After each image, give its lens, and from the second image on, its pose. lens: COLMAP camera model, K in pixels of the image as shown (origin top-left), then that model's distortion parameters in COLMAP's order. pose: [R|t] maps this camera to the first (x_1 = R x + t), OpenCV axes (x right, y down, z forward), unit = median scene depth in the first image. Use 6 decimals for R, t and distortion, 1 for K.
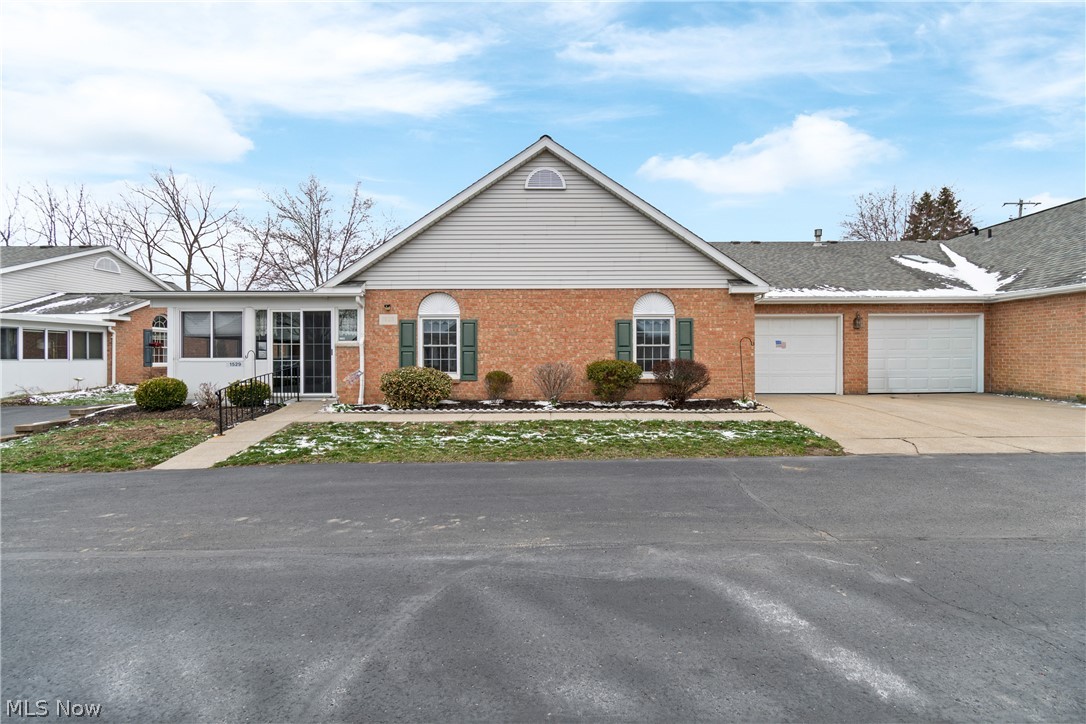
lens RADIAL K [[483.6, 0, 555.5], [0, 483.6, 354.0], [0, 0, 1]] dist [0.011668, -0.010790]
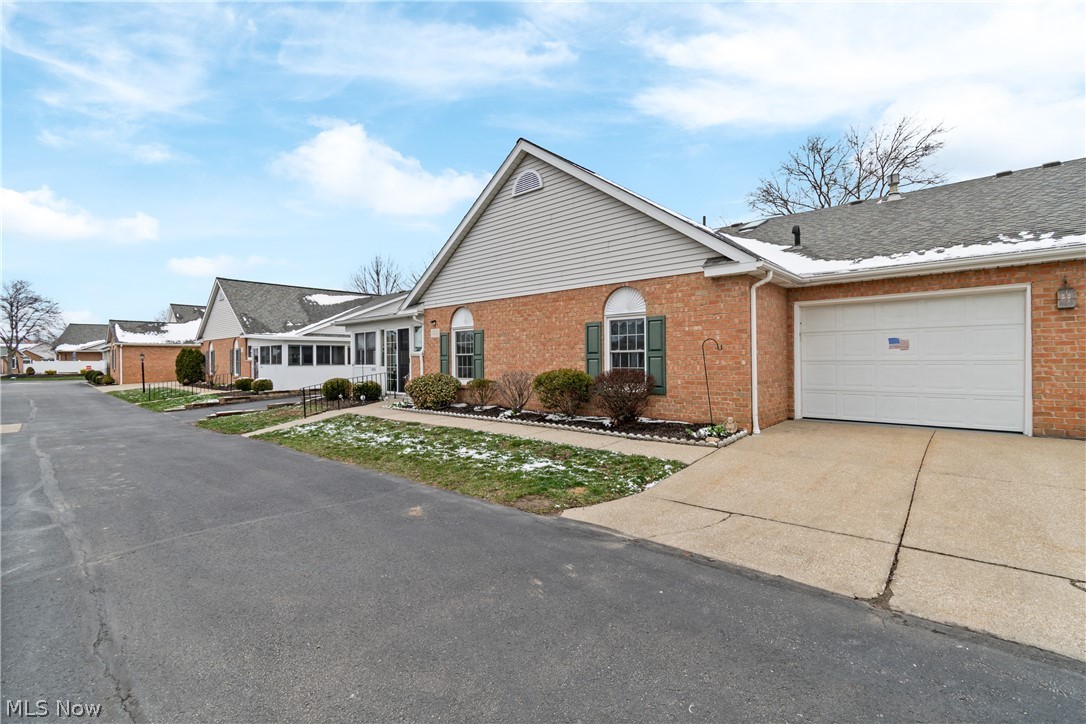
lens RADIAL K [[483.6, 0, 555.5], [0, 483.6, 354.0], [0, 0, 1]] dist [0.011668, -0.010790]
pose [[0.749216, -0.012613, -0.662206, 0.661377], [0.009121, 0.999920, -0.008726, -0.007237], [0.662263, 0.000498, 0.749271, 0.307728]]
